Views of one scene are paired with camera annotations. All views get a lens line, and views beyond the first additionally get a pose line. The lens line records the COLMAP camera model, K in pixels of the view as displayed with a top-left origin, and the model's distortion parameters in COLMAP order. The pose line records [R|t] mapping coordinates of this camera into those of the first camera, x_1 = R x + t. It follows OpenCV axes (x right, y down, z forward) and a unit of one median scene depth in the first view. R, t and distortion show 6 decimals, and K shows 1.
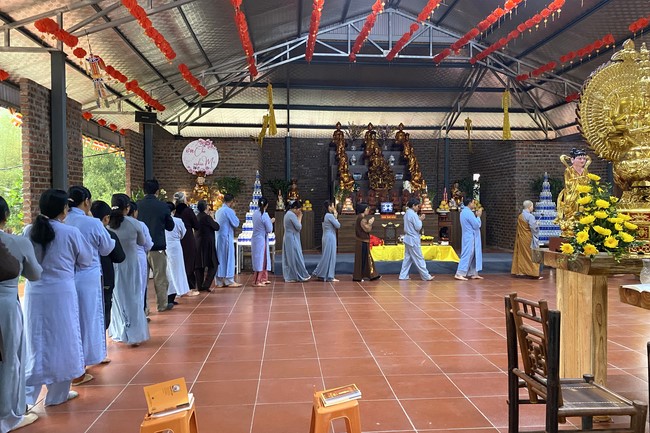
lens RADIAL K [[498.3, 0, 329.9], [0, 498.3, 225.2], [0, 0, 1]] dist [0.034982, -0.036650]
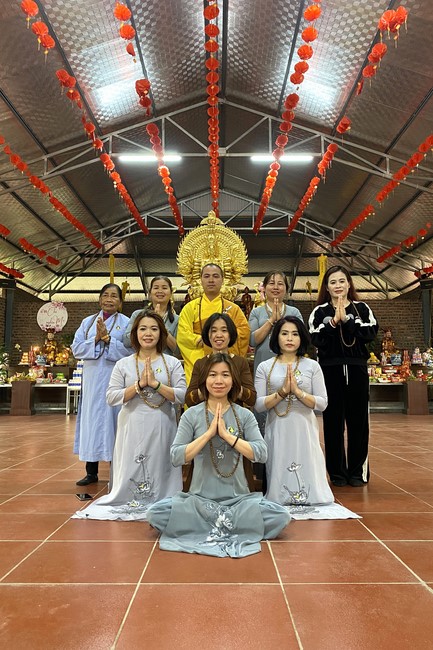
lens RADIAL K [[518.2, 0, 216.5], [0, 518.2, 325.0], [0, 0, 1]] dist [0.022461, -0.002785]
pose [[0.995462, -0.012717, -0.094304, 0.228047], [-0.001476, 0.988847, -0.148926, 0.060260], [0.095146, 0.148389, 0.984341, -0.142471]]
